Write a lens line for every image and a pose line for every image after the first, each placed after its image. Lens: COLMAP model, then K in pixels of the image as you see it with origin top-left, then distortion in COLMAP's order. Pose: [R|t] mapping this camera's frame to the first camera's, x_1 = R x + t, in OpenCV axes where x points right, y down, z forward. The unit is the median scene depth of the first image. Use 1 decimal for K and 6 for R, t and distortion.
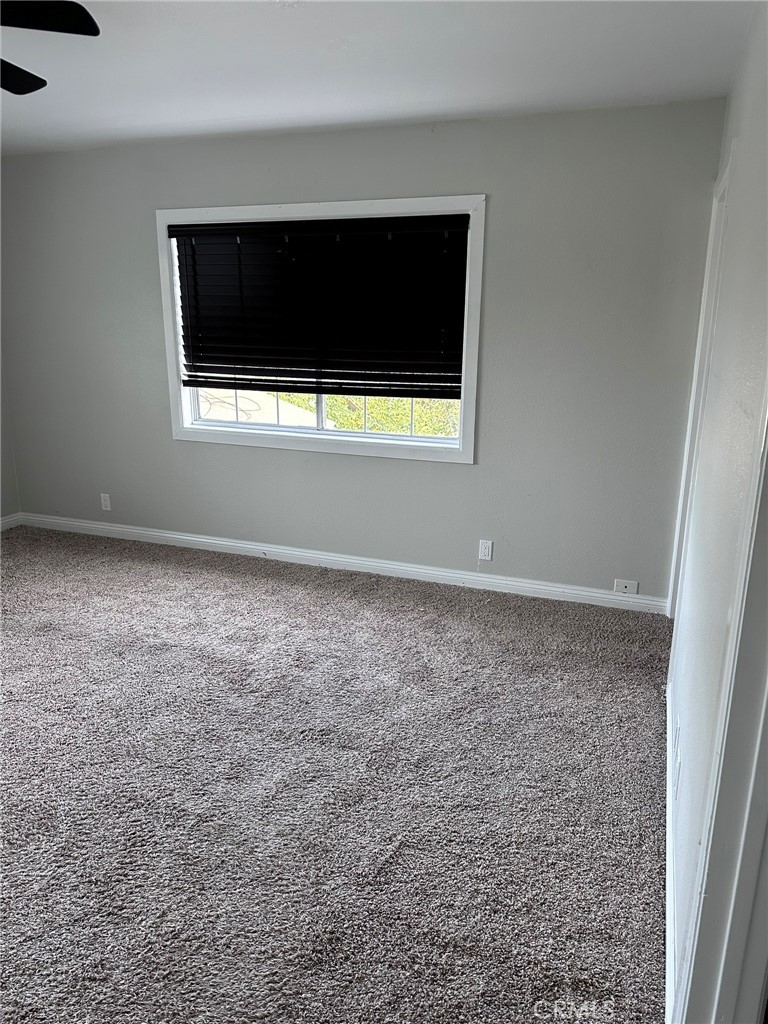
lens RADIAL K [[734.5, 0, 382.4], [0, 734.5, 504.7], [0, 0, 1]] dist [-0.024810, 0.006193]
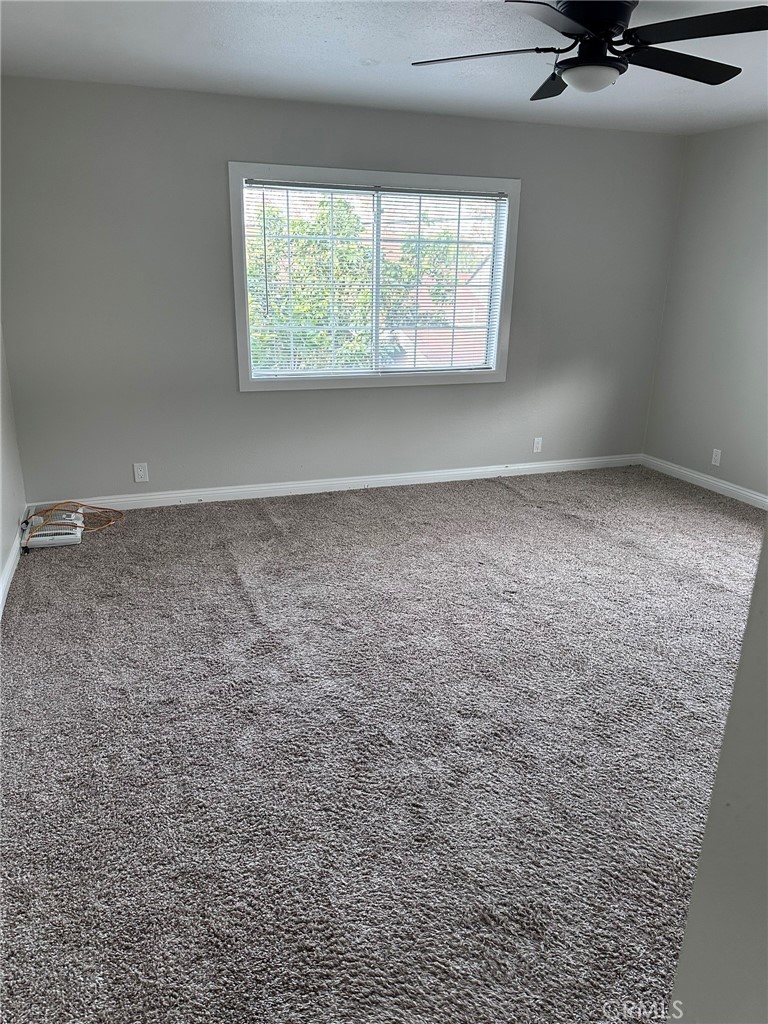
lens RADIAL K [[734.5, 0, 386.0], [0, 734.5, 510.7], [0, 0, 1]] dist [-0.024810, 0.006193]
pose [[0.667937, 0.253669, -0.699651, 0.105637], [-0.212144, 0.966010, 0.147713, 0.029398], [0.713341, 0.049763, 0.699048, -0.124439]]
